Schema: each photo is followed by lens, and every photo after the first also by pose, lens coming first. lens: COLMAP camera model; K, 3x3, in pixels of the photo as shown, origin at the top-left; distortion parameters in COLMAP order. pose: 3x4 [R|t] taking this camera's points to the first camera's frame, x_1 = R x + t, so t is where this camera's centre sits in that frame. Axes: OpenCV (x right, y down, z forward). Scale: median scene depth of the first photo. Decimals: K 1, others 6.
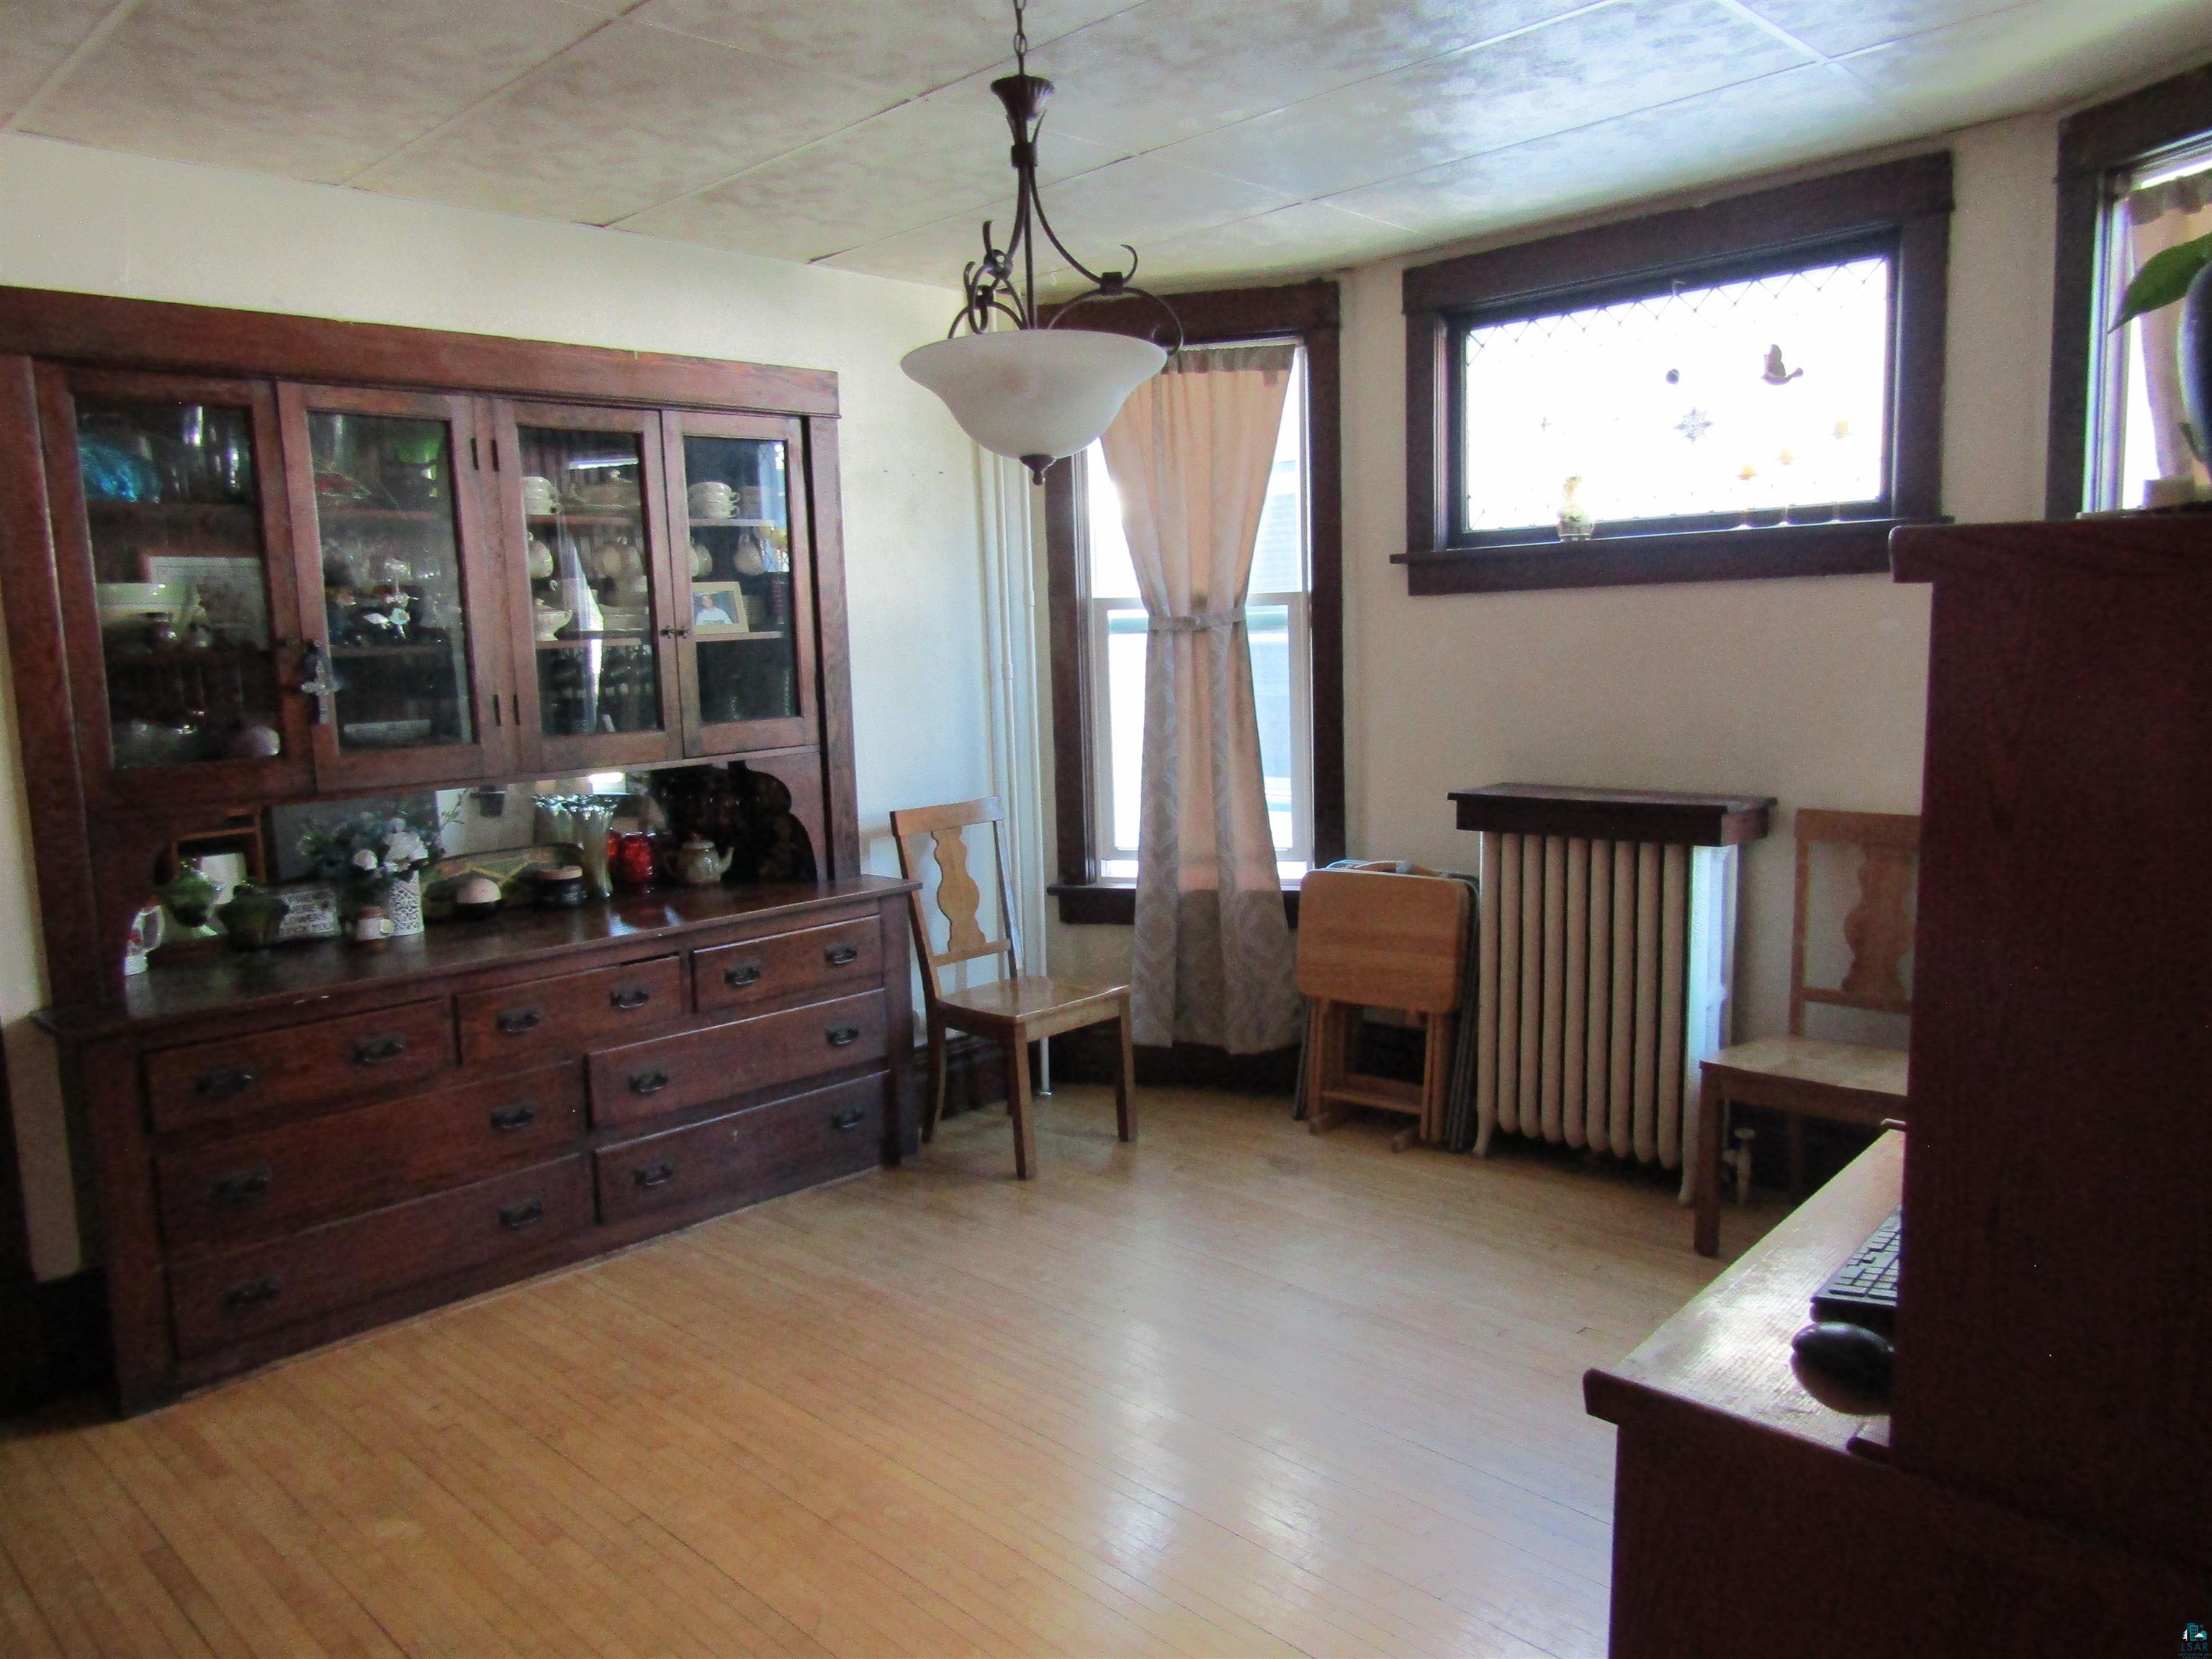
lens RADIAL K [[1595.2, 0, 1097.9], [0, 1595.2, 829.9], [0, 0, 1]] dist [0.002733, -0.008043]
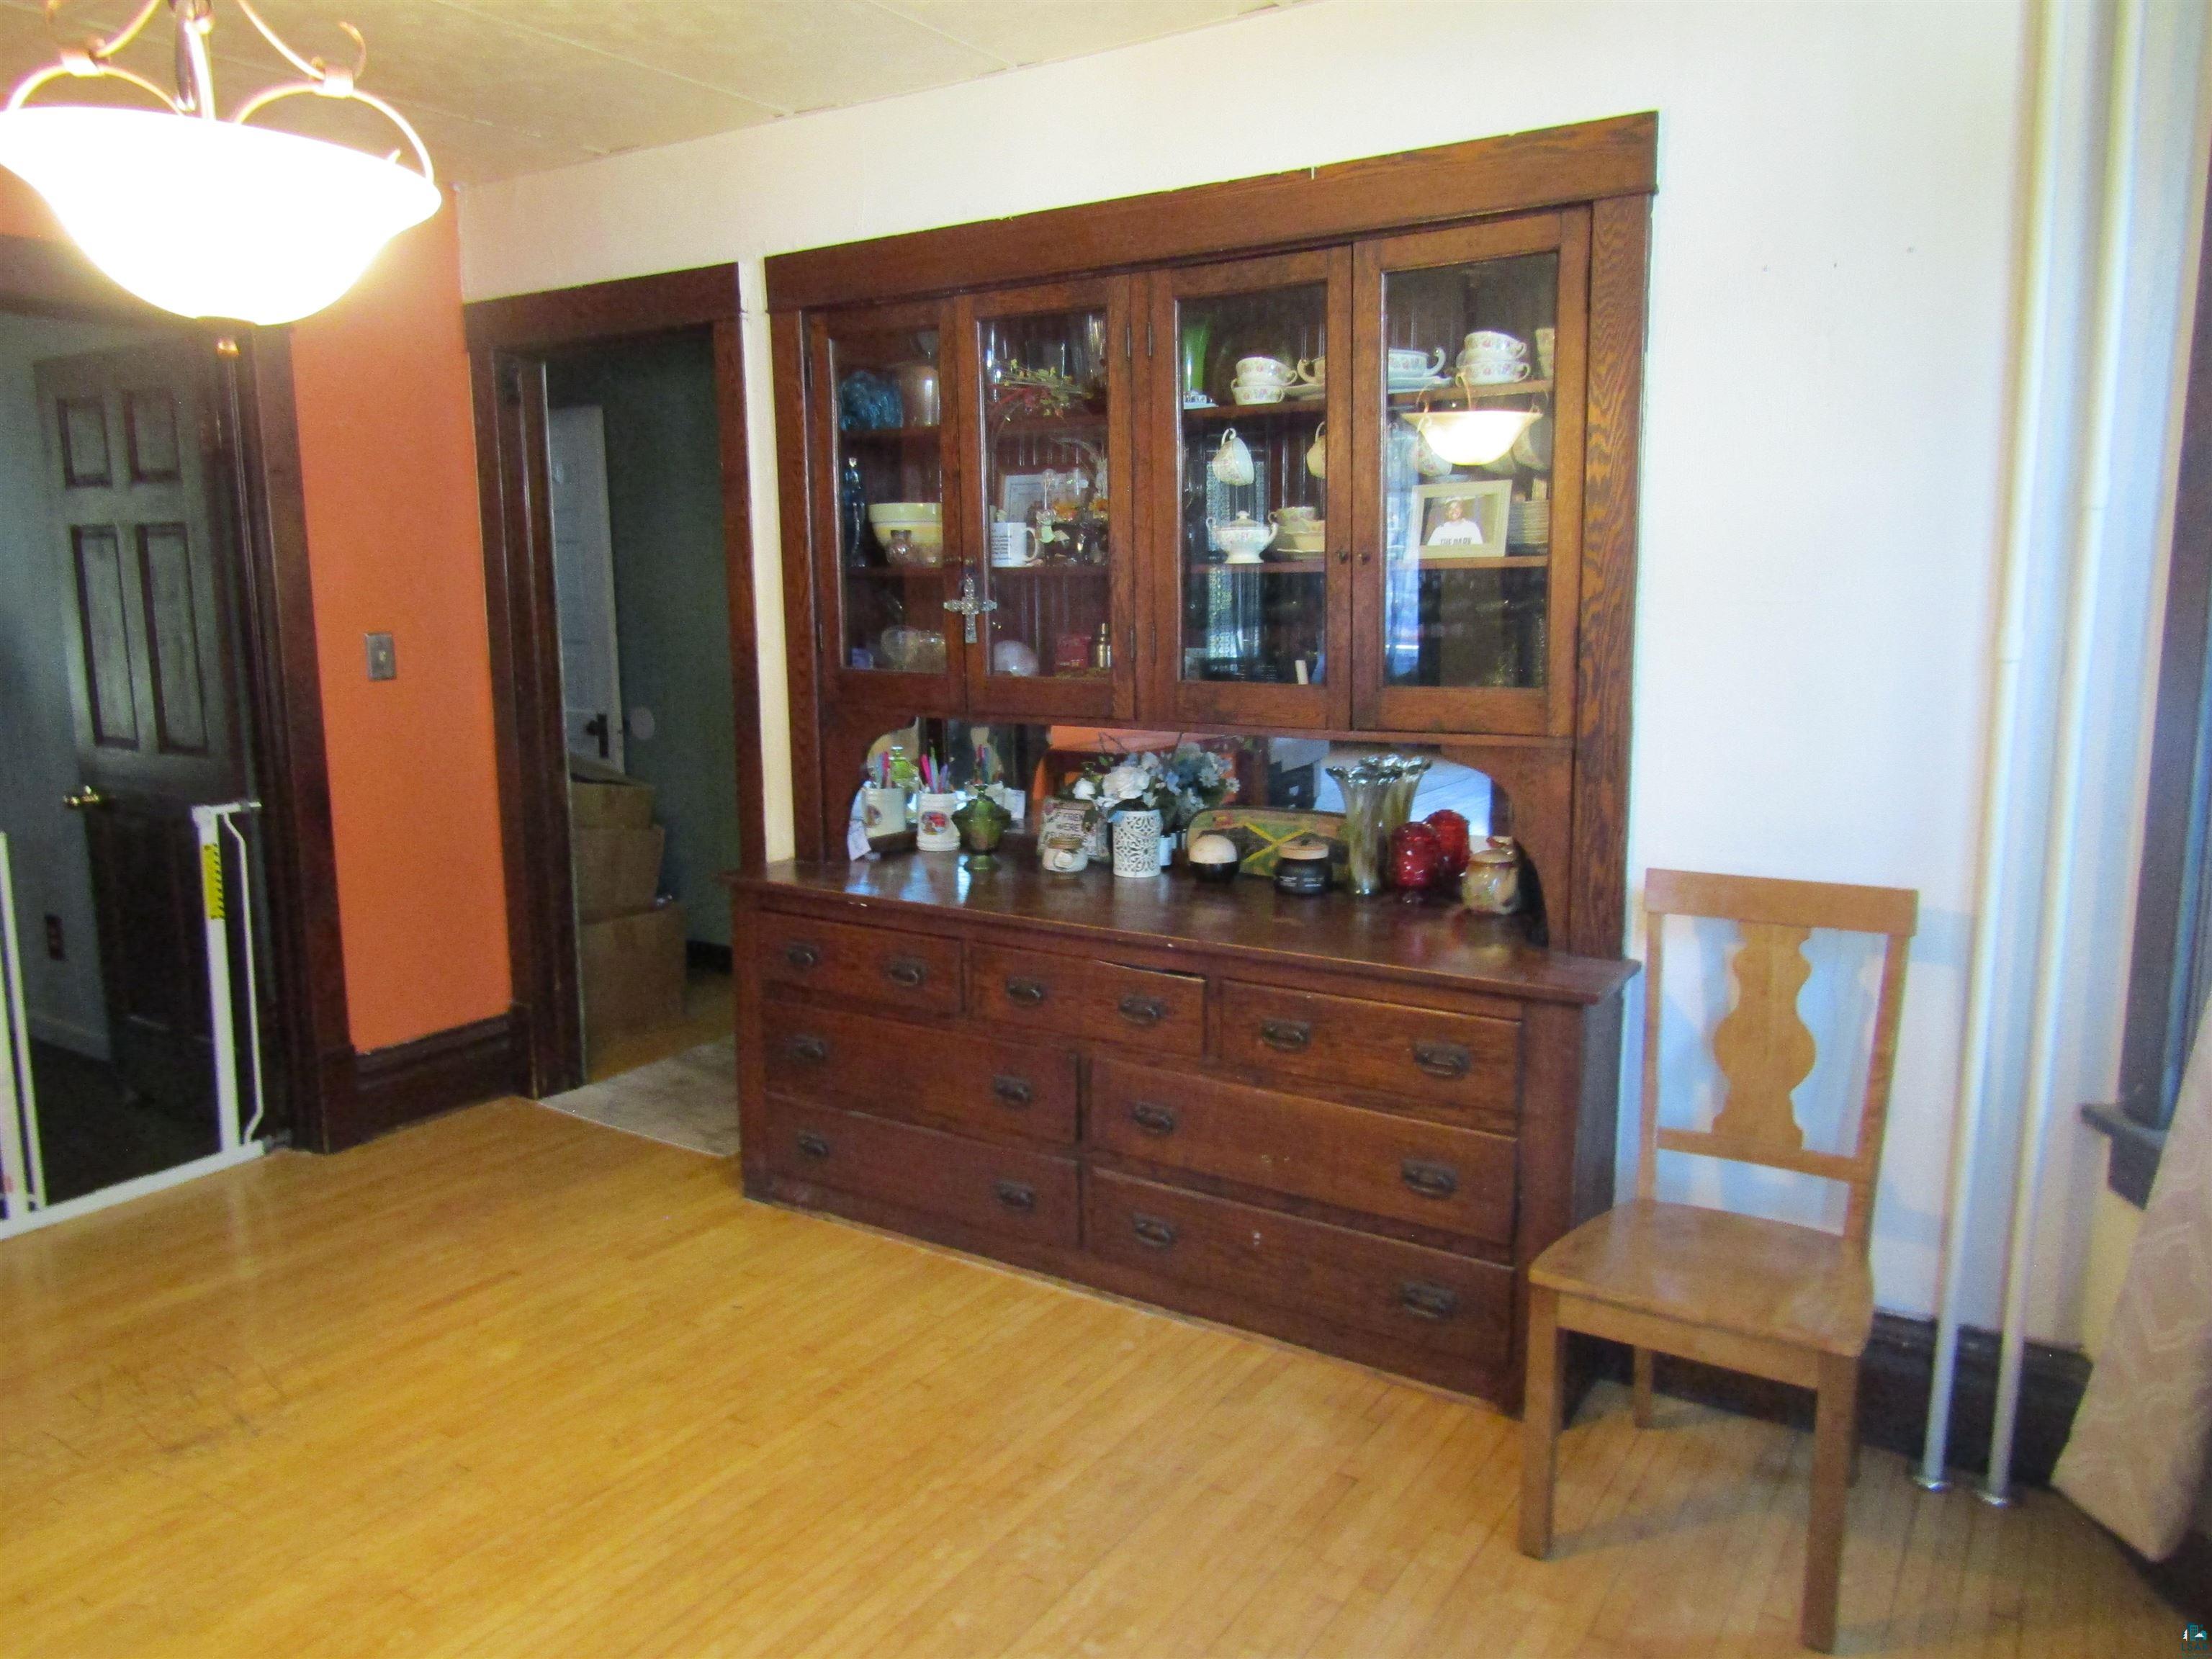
lens RADIAL K [[1595.2, 0, 1101.1], [0, 1595.2, 830.5], [0, 0, 1]] dist [0.002733, -0.008043]
pose [[0.198856, 0.187441, -0.961937, 0.451096], [-0.122175, 0.978624, 0.165436, -0.112108], [0.972384, 0.084626, 0.217505, 0.771736]]
